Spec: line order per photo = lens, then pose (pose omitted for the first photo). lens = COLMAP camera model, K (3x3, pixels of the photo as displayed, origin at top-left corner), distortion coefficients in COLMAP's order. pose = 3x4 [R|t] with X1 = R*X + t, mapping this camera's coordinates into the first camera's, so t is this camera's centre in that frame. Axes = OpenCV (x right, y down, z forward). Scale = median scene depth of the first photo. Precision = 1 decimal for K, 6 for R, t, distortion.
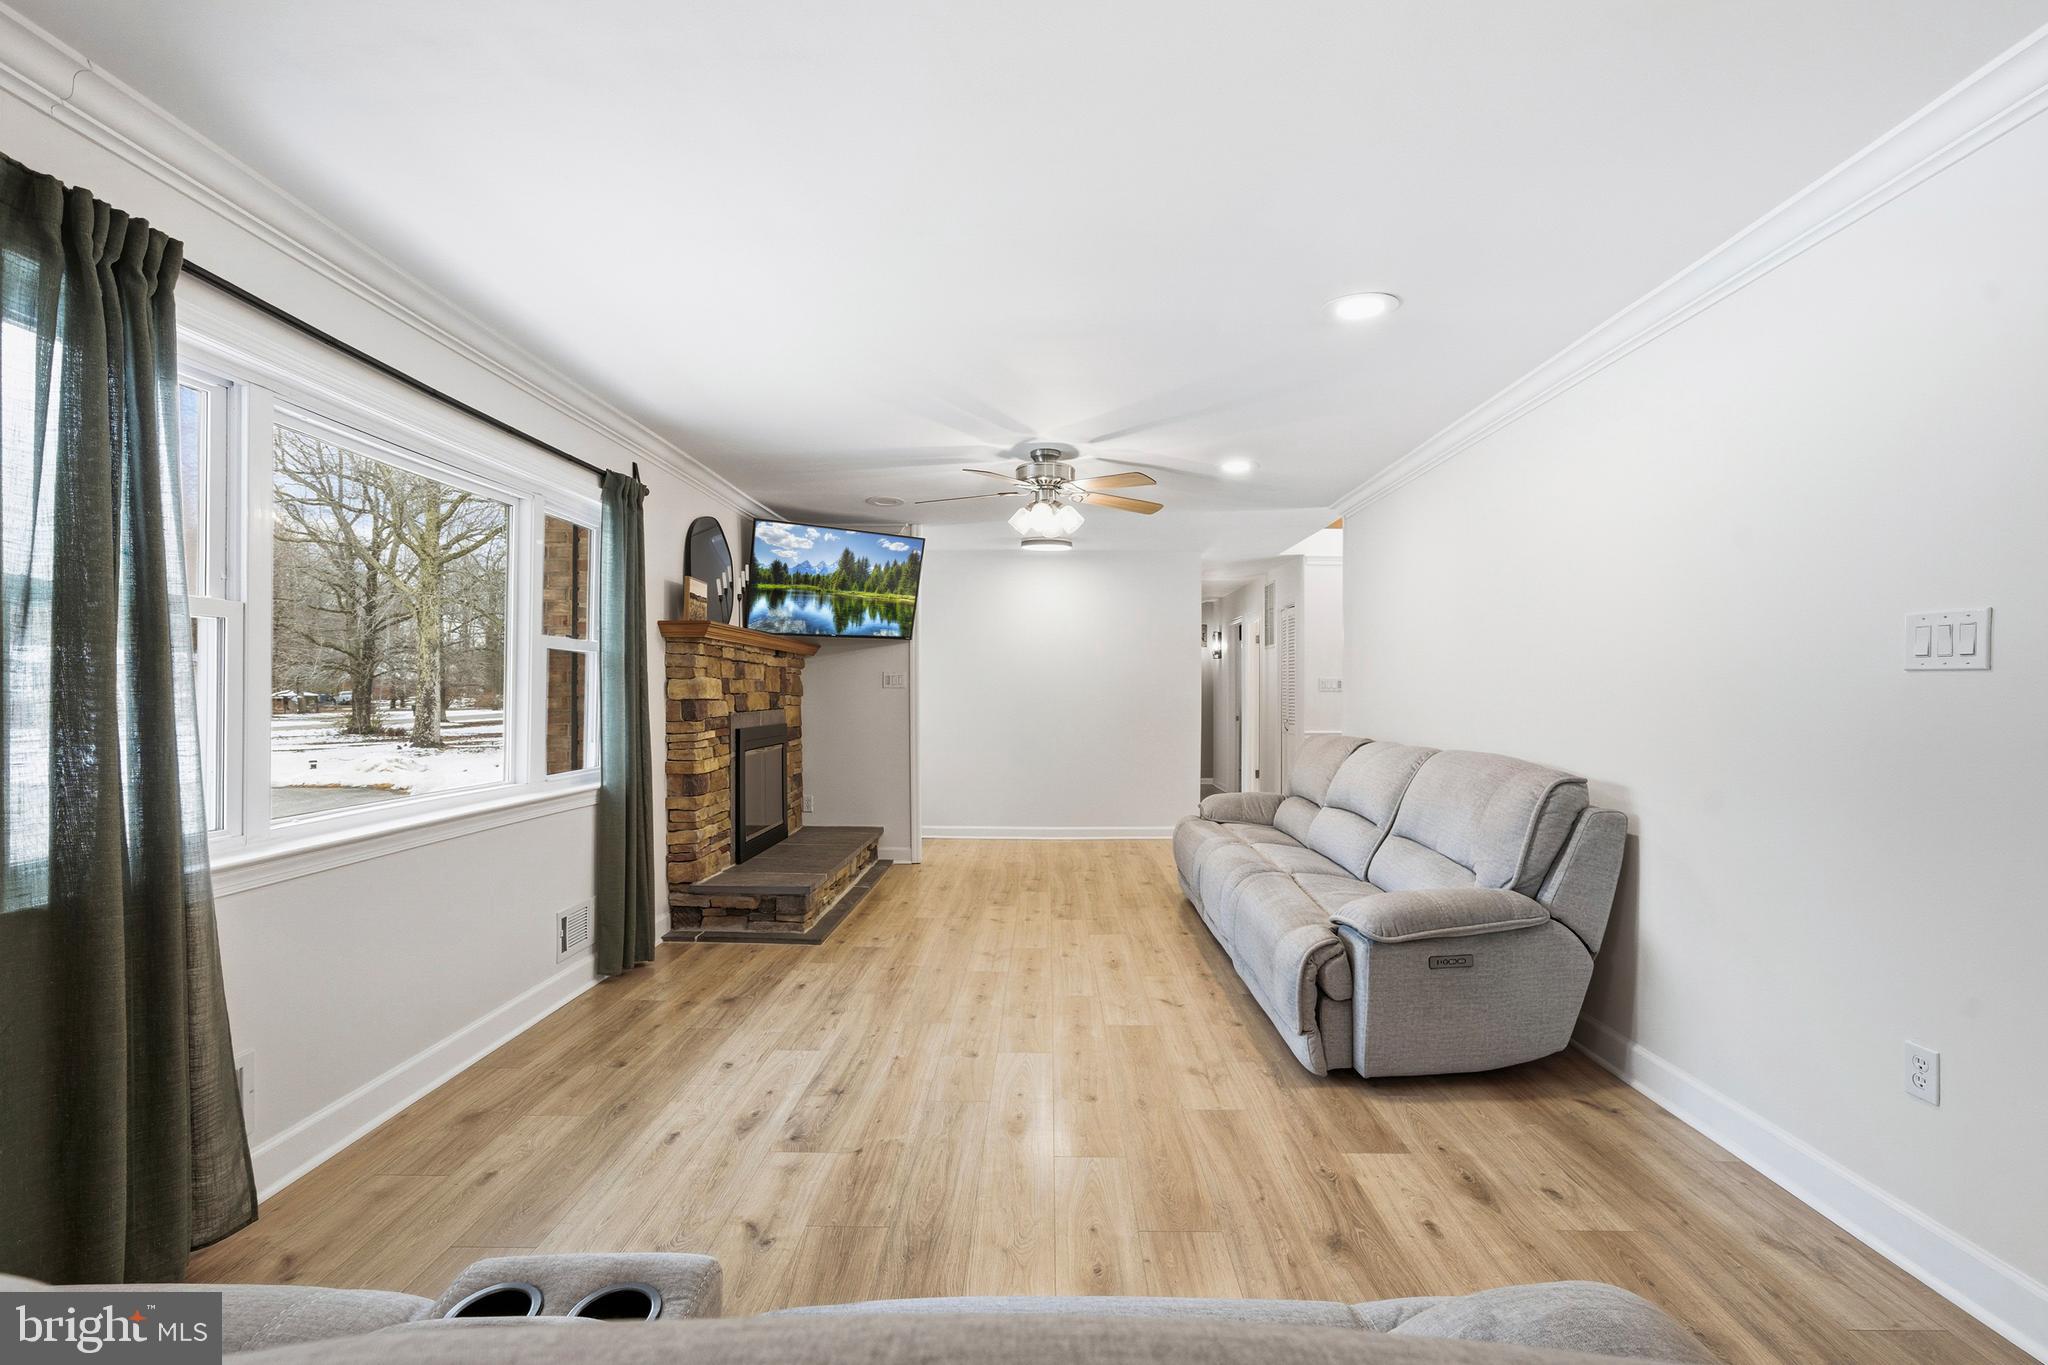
lens RADIAL K [[905.5, 0, 1027.6], [0, 905.5, 697.7], [0, 0, 1]] dist [-0.001610, 0.000190]
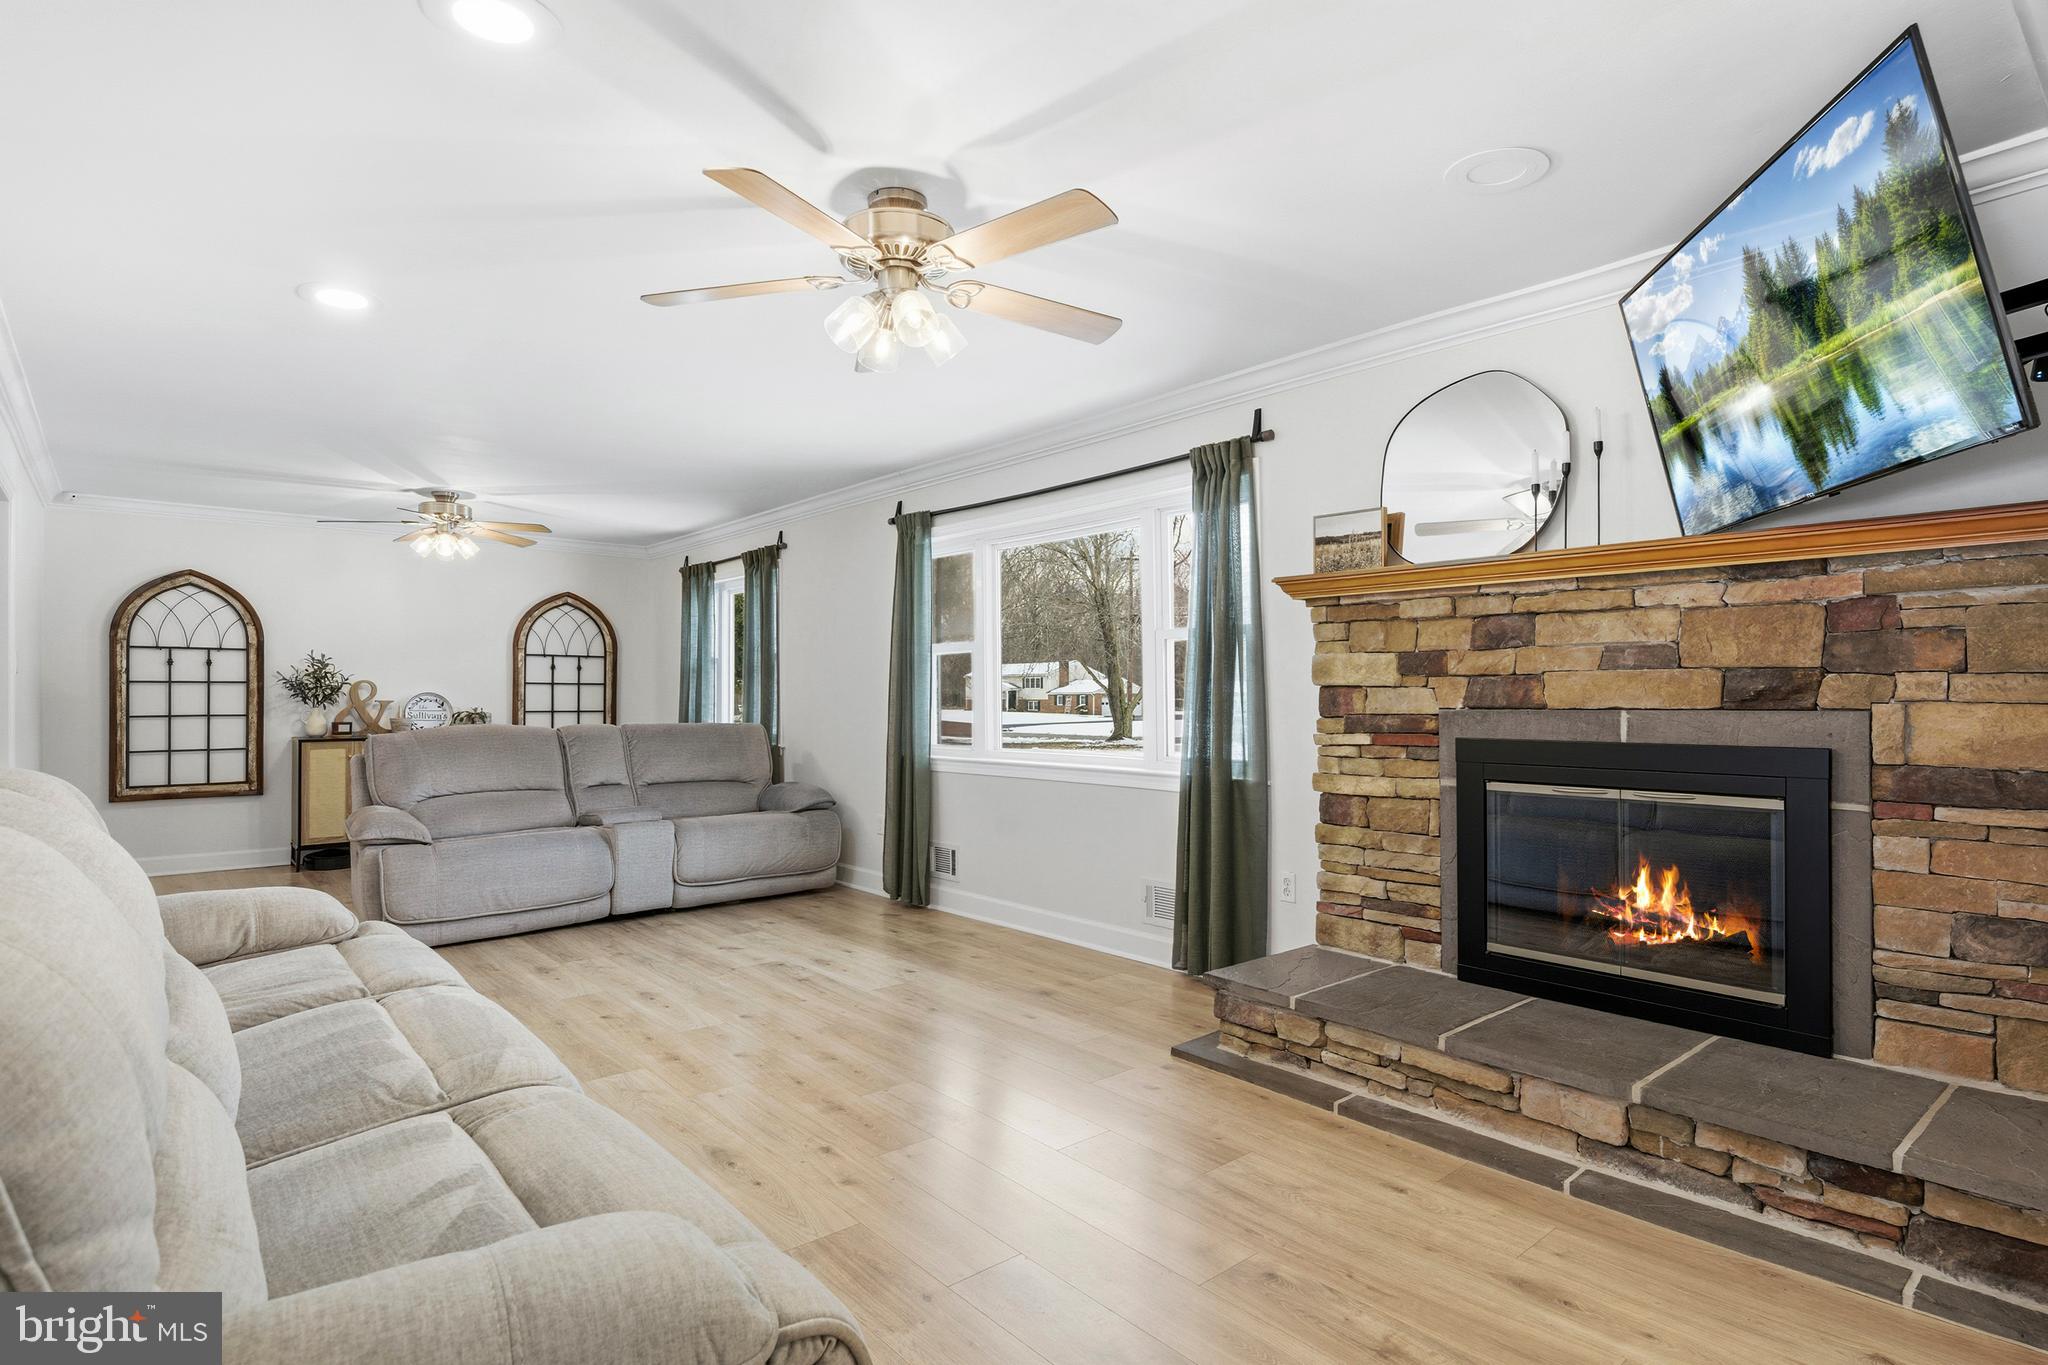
lens RADIAL K [[1046.8, 0, 1033.7], [0, 1046.8, 691.9], [0, 0, 1]] dist [0.004616, 0.000745]
pose [[-0.744463, -0.003869, -0.667653, 0.347471], [-0.002090, 0.999992, -0.003463, 0.009423], [0.667661, -0.001183, -0.744465, 1.451967]]
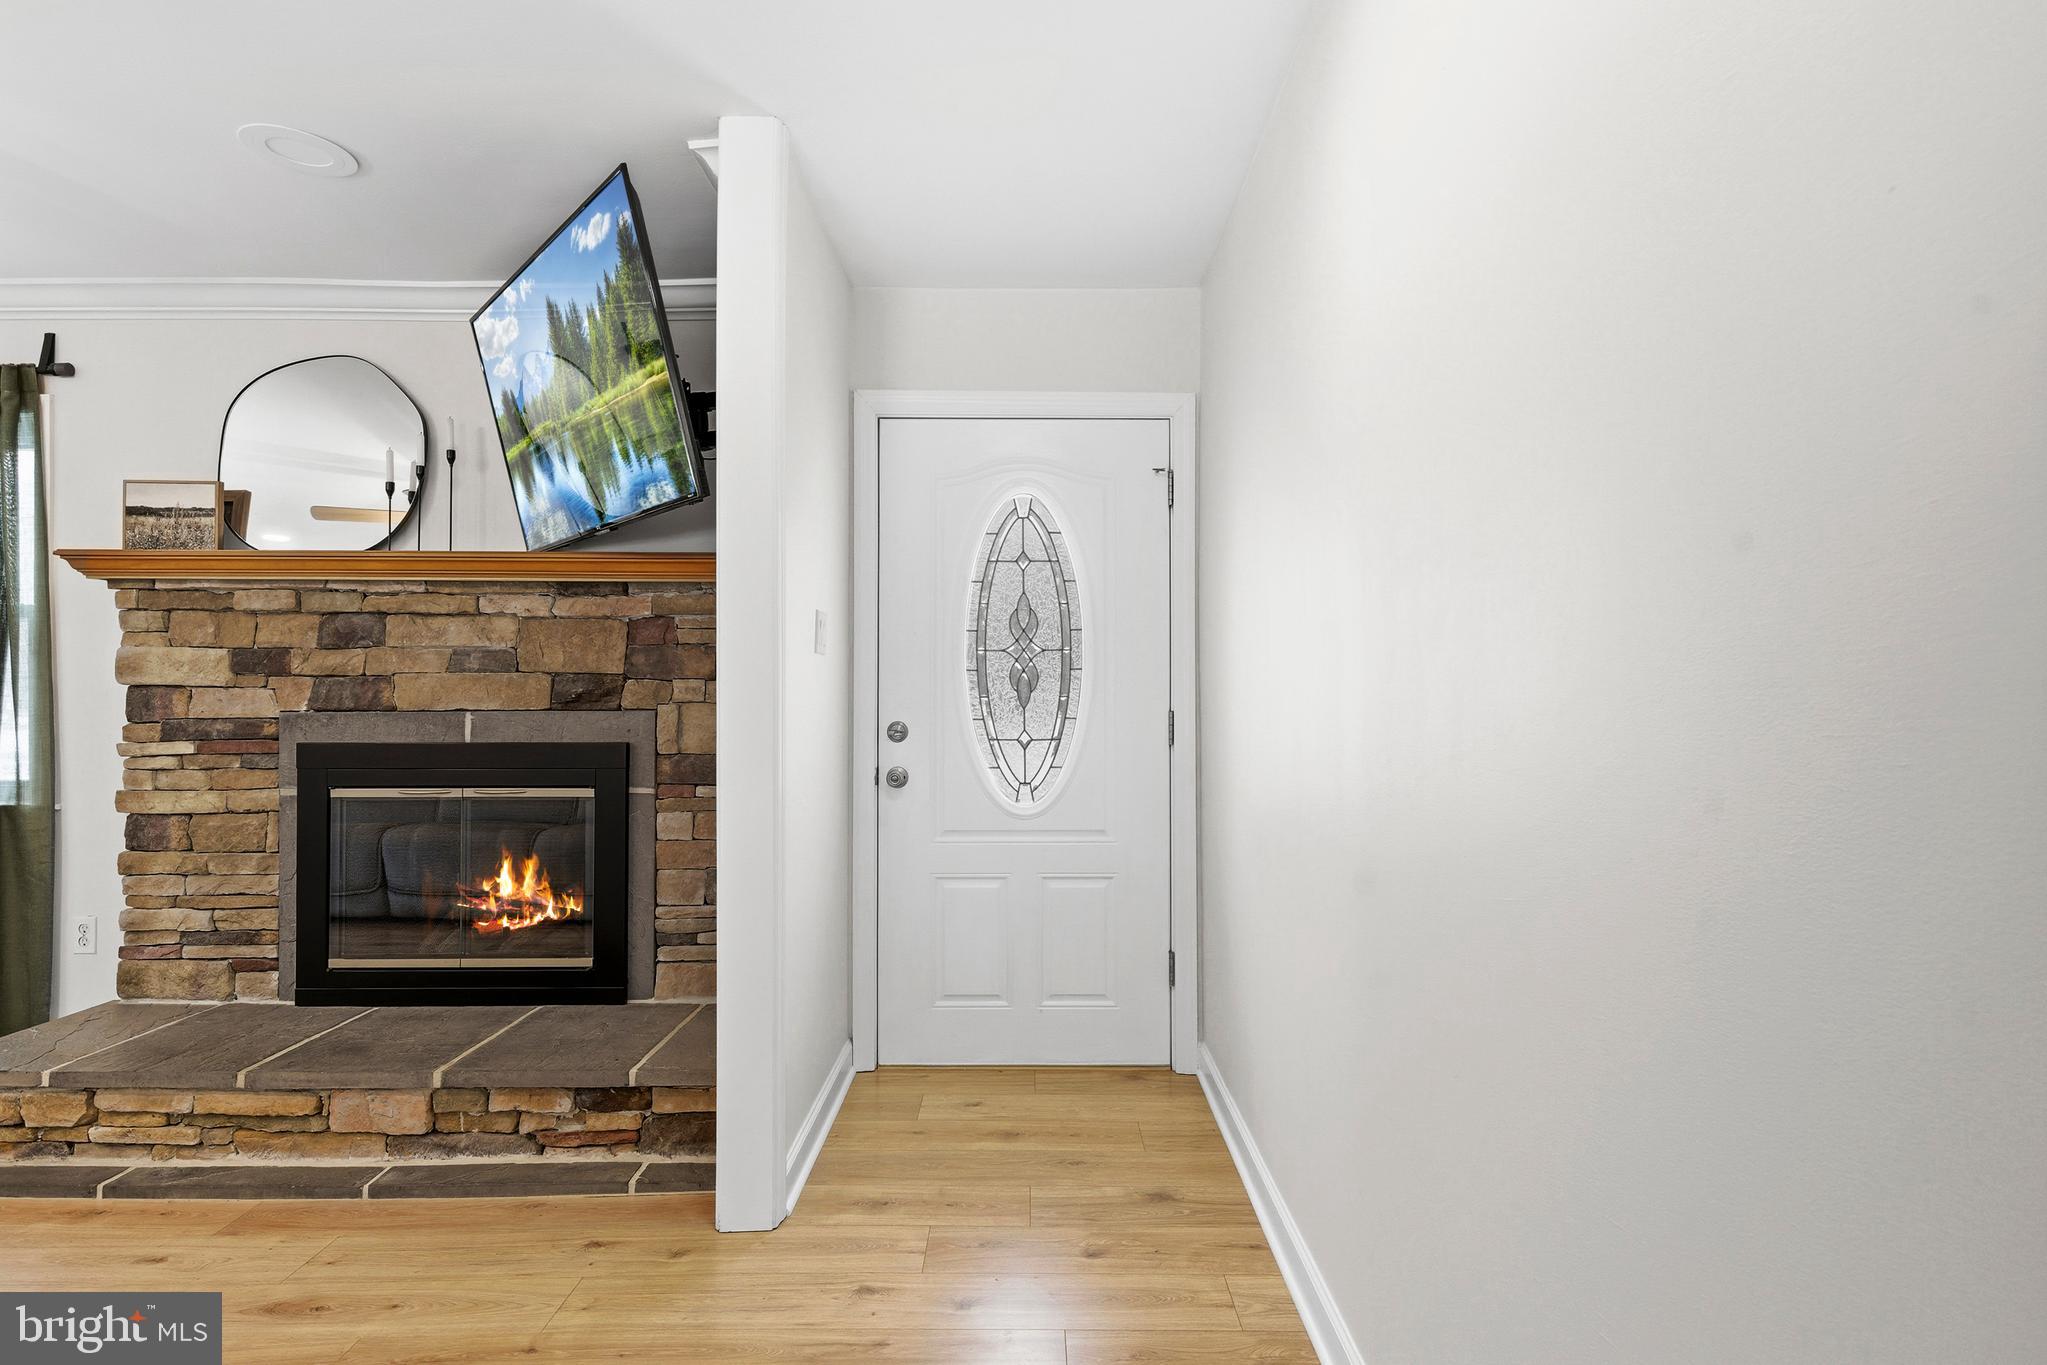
lens RADIAL K [[1085.2, 0, 1023.5], [0, 1085.2, 682.5], [0, 0, 1]] dist [0.015982, -0.008962]
pose [[0.019026, -0.015060, -0.999706, 0.351419], [-0.003686, 0.999879, -0.015133, 0.008234], [0.999812, 0.003972, 0.018968, 1.557225]]
